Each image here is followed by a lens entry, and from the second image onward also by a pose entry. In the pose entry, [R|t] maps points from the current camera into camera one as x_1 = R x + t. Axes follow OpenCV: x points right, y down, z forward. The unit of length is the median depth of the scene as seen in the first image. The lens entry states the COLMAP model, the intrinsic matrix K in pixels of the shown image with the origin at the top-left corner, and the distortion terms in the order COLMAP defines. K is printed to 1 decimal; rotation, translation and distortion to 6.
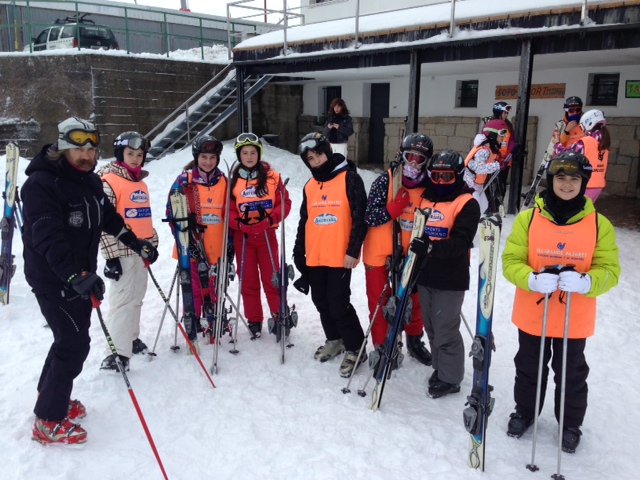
lens RADIAL K [[598.3, 0, 320.0], [0, 598.3, 240.0], [0, 0, 1]] dist [0.141480, -0.291454]
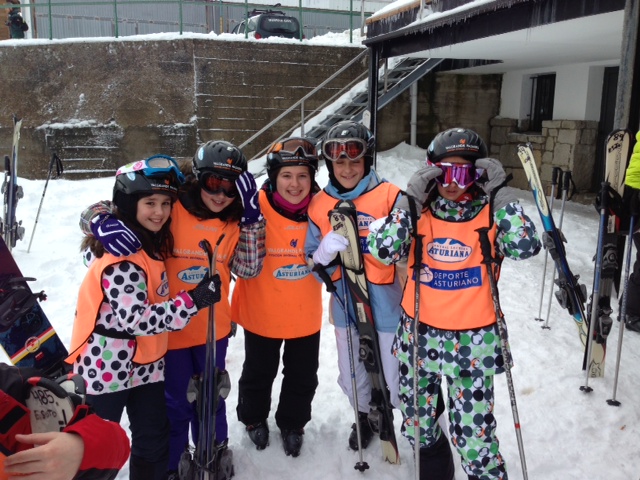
lens RADIAL K [[598.3, 0, 320.0], [0, 598.3, 240.0], [0, 0, 1]] dist [0.141480, -0.291454]
pose [[0.907697, 0.085697, -0.410783, 0.108677], [-0.089532, 0.995934, 0.009934, -0.071107], [0.409964, 0.027761, 0.911679, 0.362336]]
